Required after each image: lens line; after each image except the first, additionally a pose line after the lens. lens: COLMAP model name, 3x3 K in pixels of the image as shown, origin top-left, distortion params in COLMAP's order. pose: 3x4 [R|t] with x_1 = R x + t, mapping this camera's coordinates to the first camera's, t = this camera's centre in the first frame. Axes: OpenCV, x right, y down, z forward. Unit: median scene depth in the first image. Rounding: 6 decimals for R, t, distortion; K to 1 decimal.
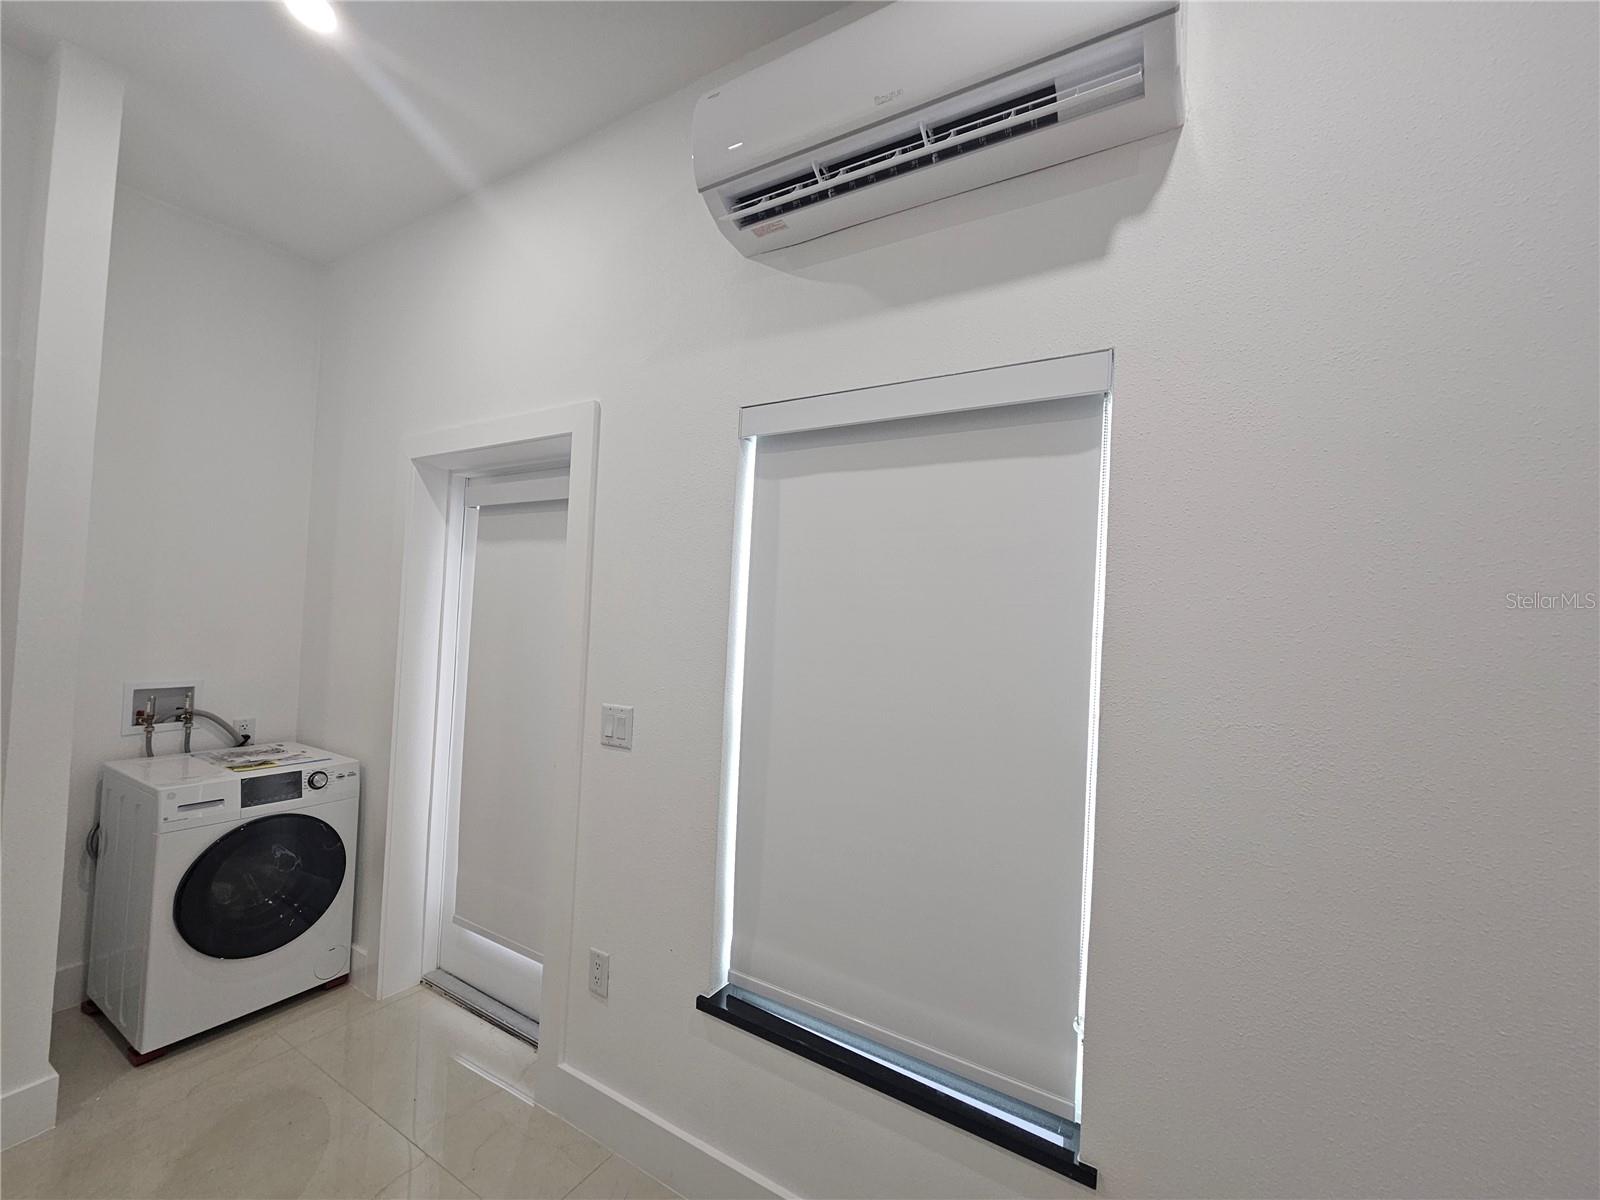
lens RADIAL K [[653.9, 0, 797.8], [0, 653.9, 608.7], [0, 0, 1]] dist [-0.002611, -0.001281]
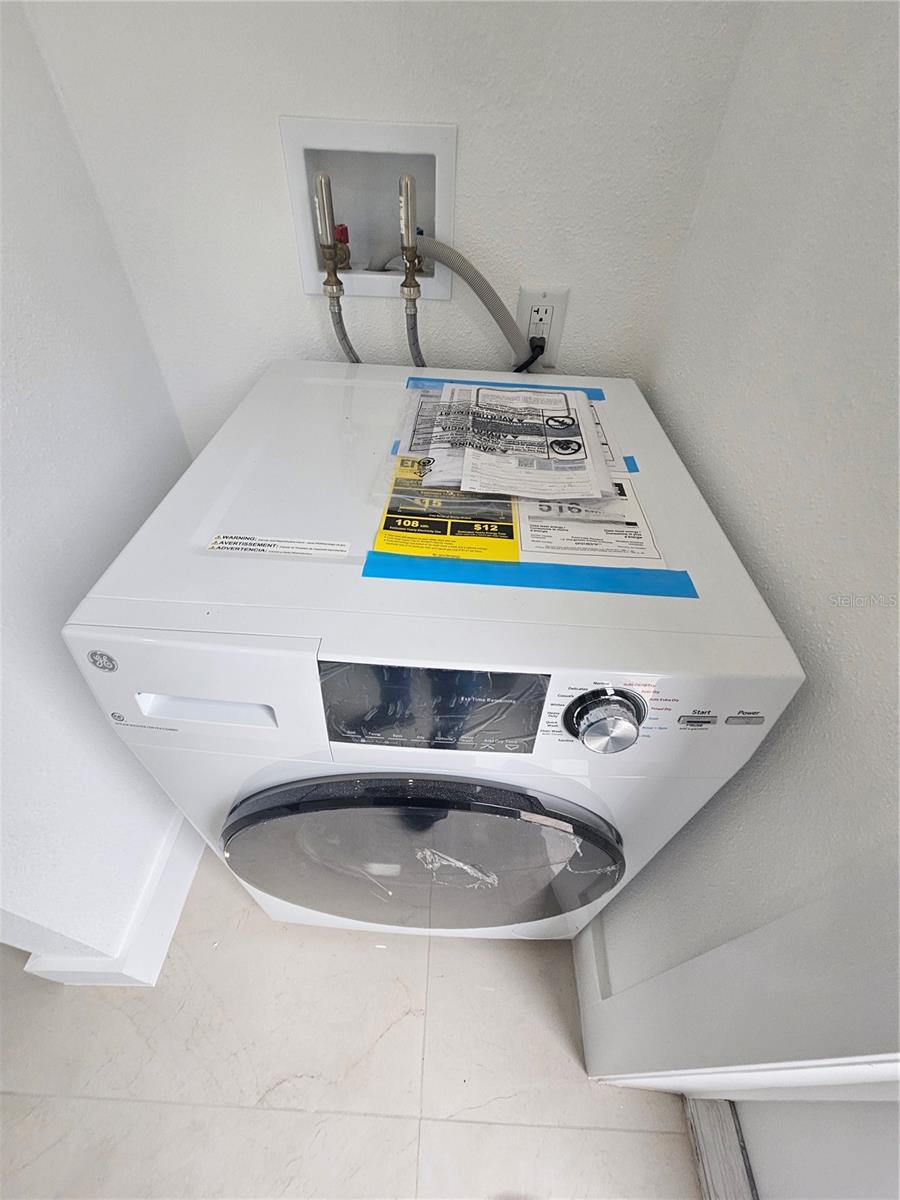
lens RADIAL K [[490.5, 0, 452.3], [0, 490.5, 598.0], [0, 0, 1]] dist [-0.002611, -0.001281]
pose [[0.485670, 0.602844, -0.633012, -0.647097], [-0.002171, 0.724982, 0.688765, 0.115745], [0.874139, -0.333138, 0.353411, 0.866965]]
